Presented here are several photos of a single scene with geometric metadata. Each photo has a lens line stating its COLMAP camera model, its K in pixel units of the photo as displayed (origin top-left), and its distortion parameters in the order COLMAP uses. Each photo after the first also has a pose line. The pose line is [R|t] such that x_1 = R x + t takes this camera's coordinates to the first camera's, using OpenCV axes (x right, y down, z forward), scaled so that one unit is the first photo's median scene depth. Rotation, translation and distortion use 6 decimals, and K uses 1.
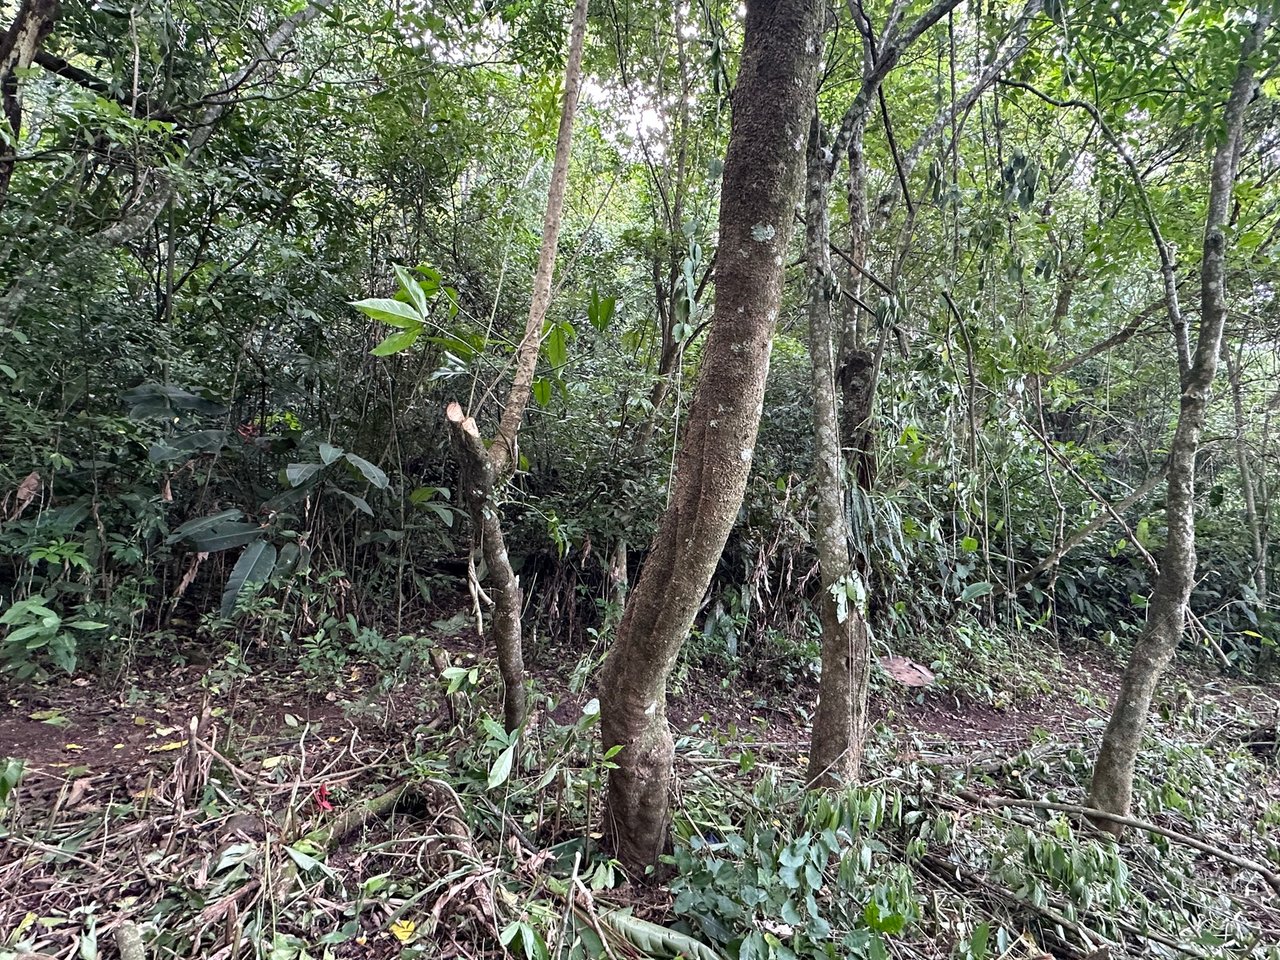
lens RADIAL K [[661.2, 0, 637.7], [0, 661.2, 484.6], [0, 0, 1]] dist [-0.002353, 0.000798]
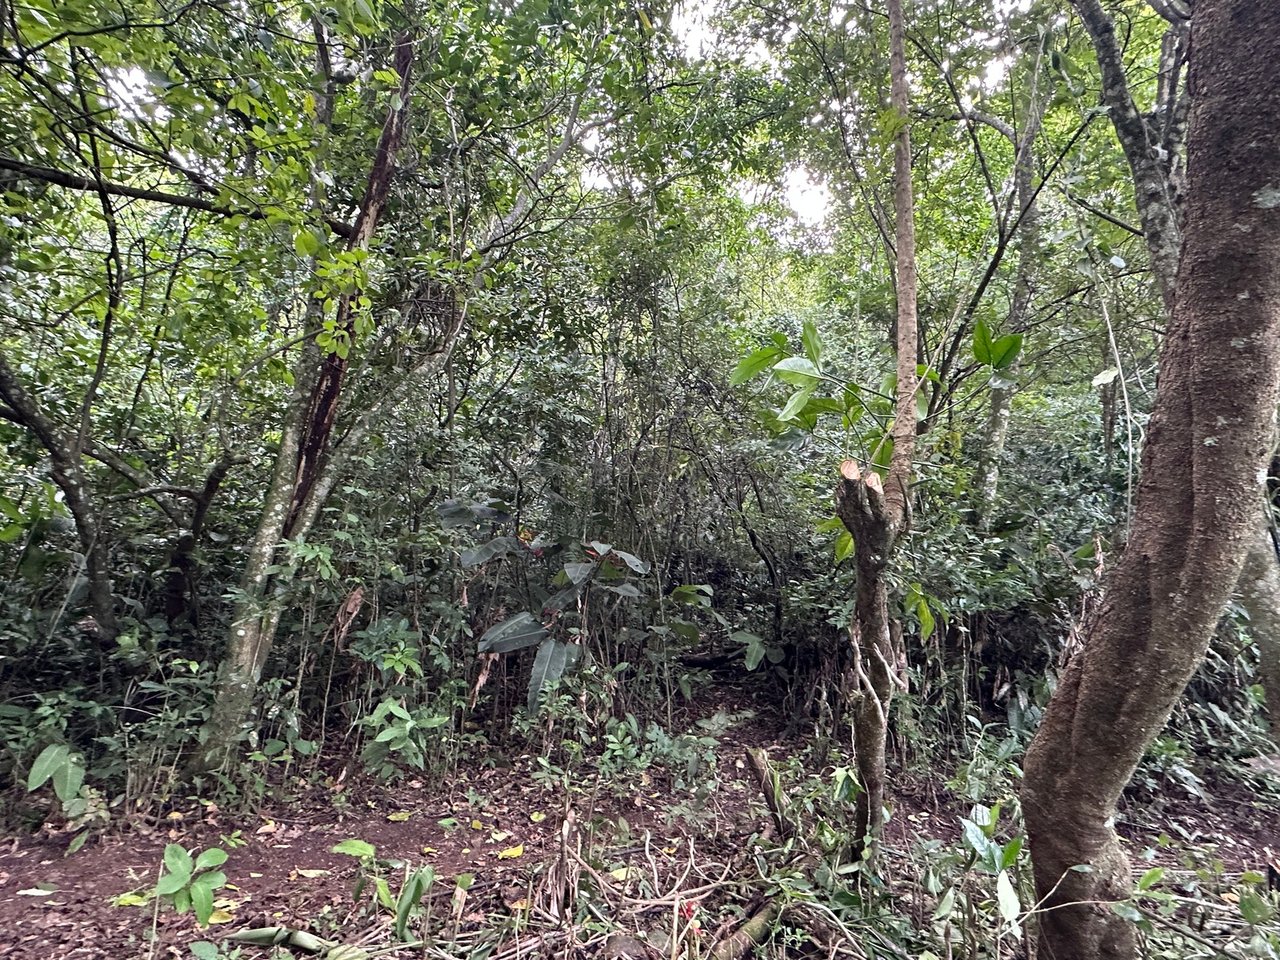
lens RADIAL K [[661.2, 0, 637.1], [0, 661.2, 487.1], [0, 0, 1]] dist [-0.002353, 0.000798]
pose [[0.961677, -0.107896, -0.252065, -0.200105], [0.071751, 0.986314, -0.148445, 0.016857], [0.264632, 0.124670, 0.956257, 0.035556]]
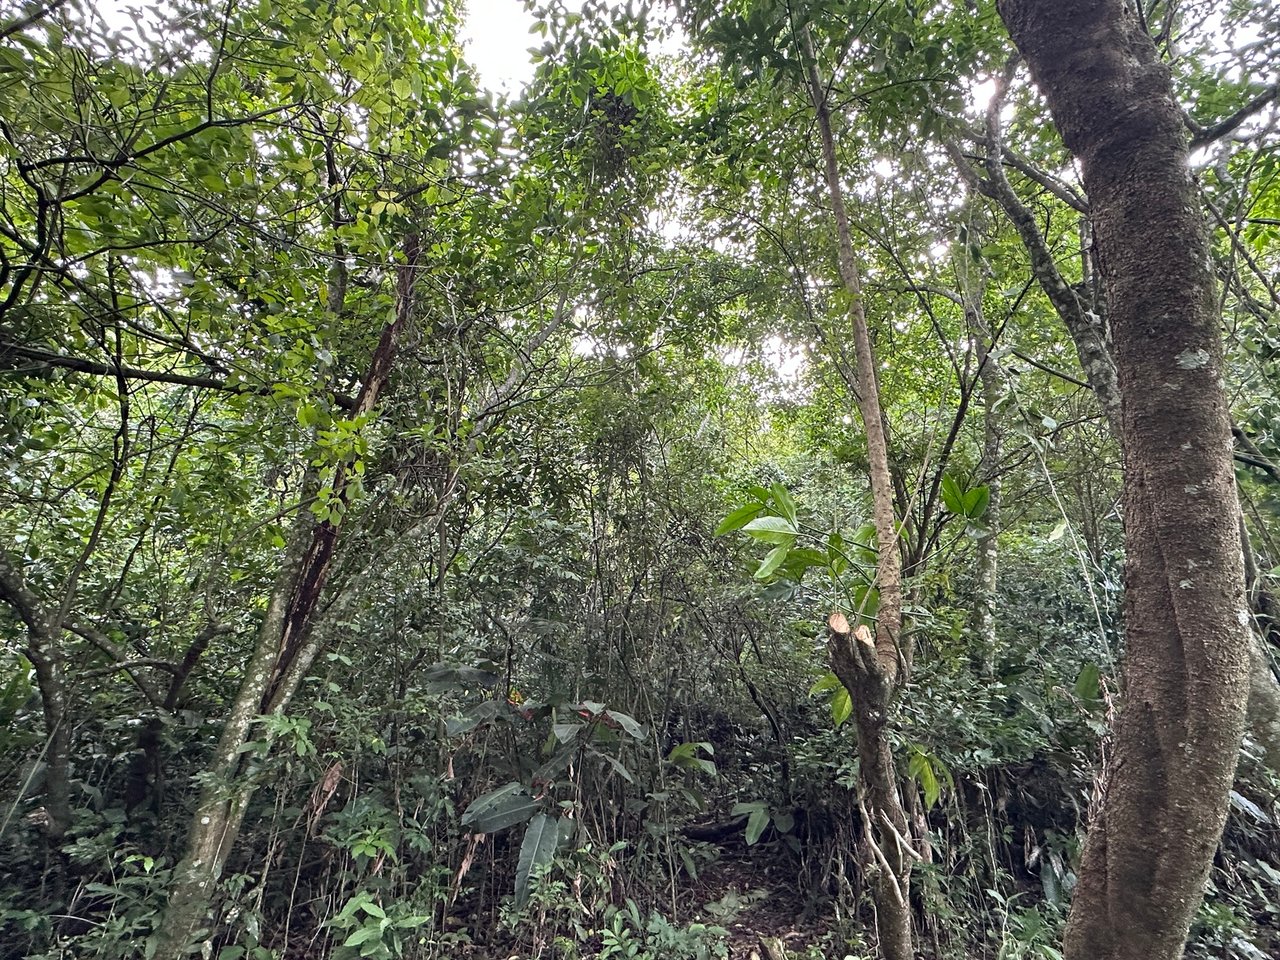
lens RADIAL K [[661.2, 0, 639.2], [0, 661.2, 488.7], [0, 0, 1]] dist [-0.002353, 0.000798]
pose [[0.959875, -0.190651, -0.205650, -0.192135], [0.106557, 0.926307, -0.361387, 0.011198], [0.259394, 0.324973, 0.909454, 0.027381]]
